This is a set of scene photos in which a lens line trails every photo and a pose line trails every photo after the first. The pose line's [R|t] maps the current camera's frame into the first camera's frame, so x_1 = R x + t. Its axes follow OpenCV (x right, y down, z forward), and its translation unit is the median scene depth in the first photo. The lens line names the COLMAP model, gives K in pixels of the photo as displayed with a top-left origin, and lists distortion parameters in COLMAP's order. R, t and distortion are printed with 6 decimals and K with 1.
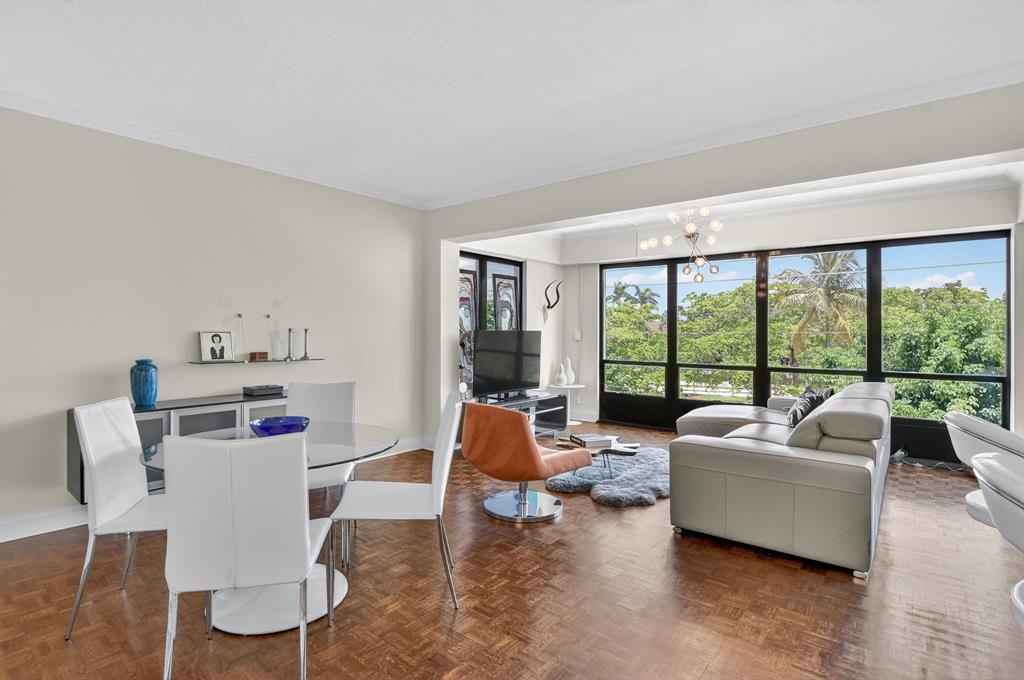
lens RADIAL K [[516.3, 0, 521.8], [0, 516.3, 332.3], [0, 0, 1]] dist [-0.003339, -0.001081]
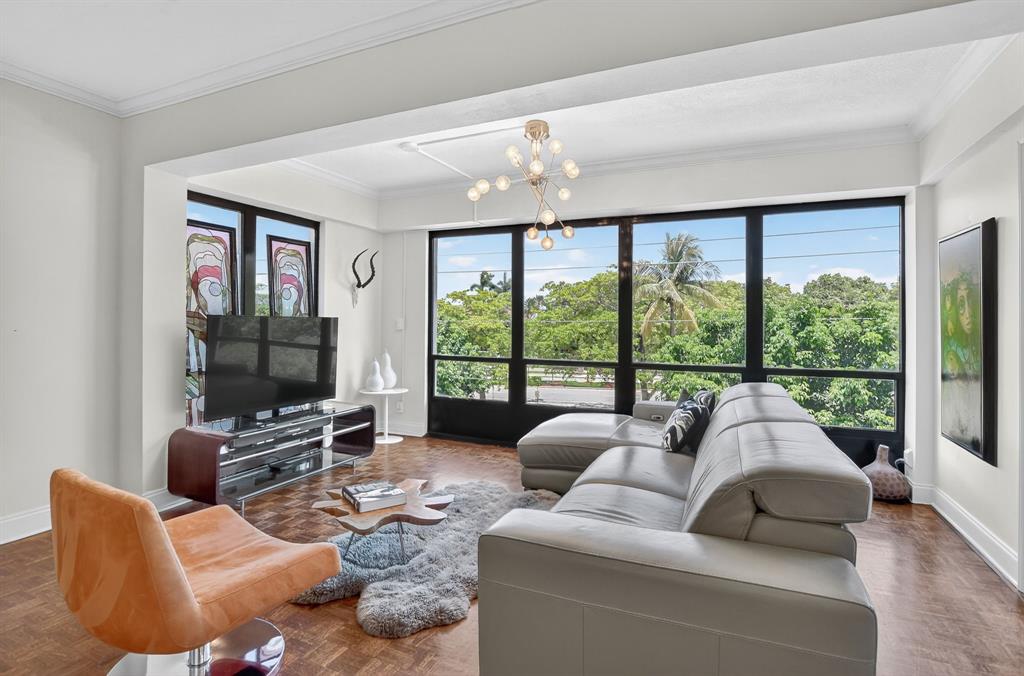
lens RADIAL K [[509.8, 0, 506.6], [0, 509.8, 320.3], [0, 0, 1]] dist [-0.001285, -0.000029]
pose [[0.973657, 0.000805, 0.228016, 0.102250], [-0.000513, 0.999999, -0.001344, 0.002410], [-0.228017, 0.001192, 0.973656, 0.261339]]
